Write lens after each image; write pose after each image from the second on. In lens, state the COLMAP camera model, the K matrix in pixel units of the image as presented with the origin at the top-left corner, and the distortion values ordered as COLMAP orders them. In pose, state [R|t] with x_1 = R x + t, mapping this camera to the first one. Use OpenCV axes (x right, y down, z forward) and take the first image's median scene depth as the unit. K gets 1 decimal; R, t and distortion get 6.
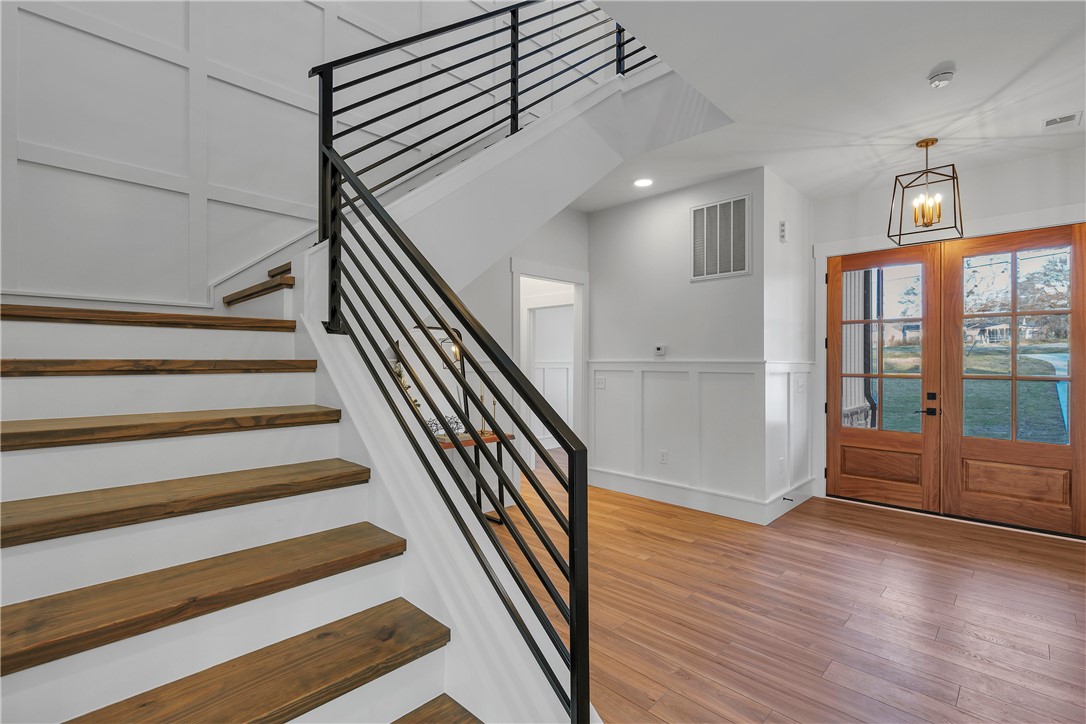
lens RADIAL K [[492.5, 0, 541.9], [0, 492.5, 363.2], [0, 0, 1]] dist [-0.000857, 0.000537]
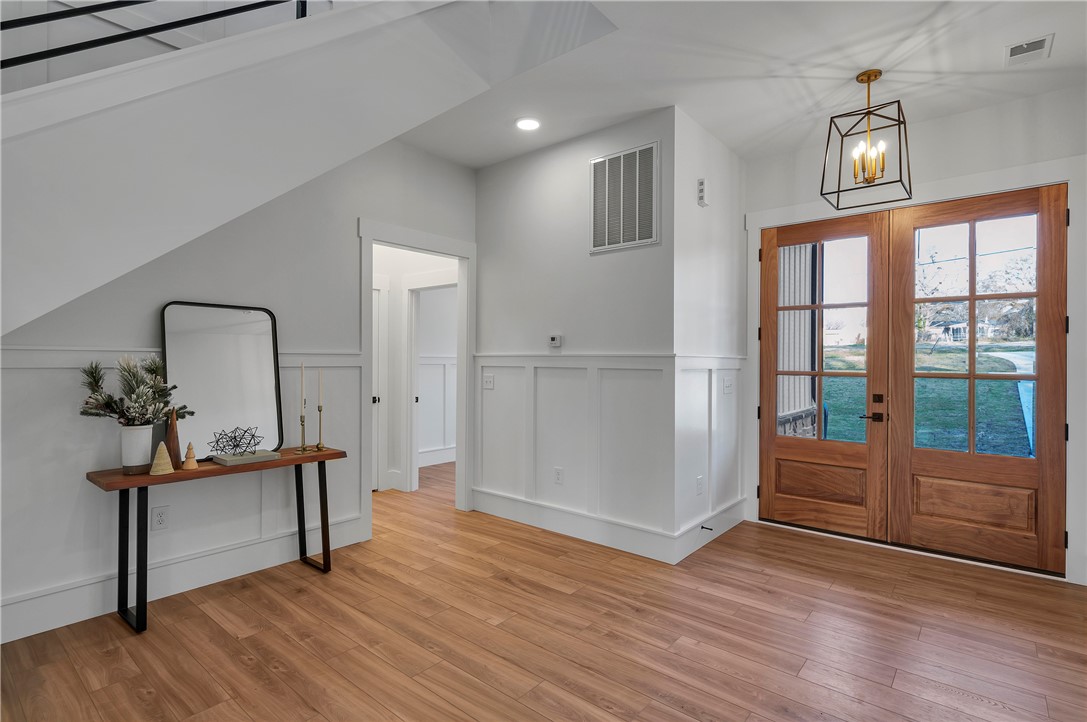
lens RADIAL K [[528.7, 0, 544.3], [0, 528.7, 360.7], [0, 0, 1]] dist [0.001722, 0.000953]
pose [[0.996834, 0.003512, 0.079429, 0.170932], [-0.003476, 0.999994, -0.000594, 0.007014], [-0.079430, 0.000316, 0.996840, 0.169532]]
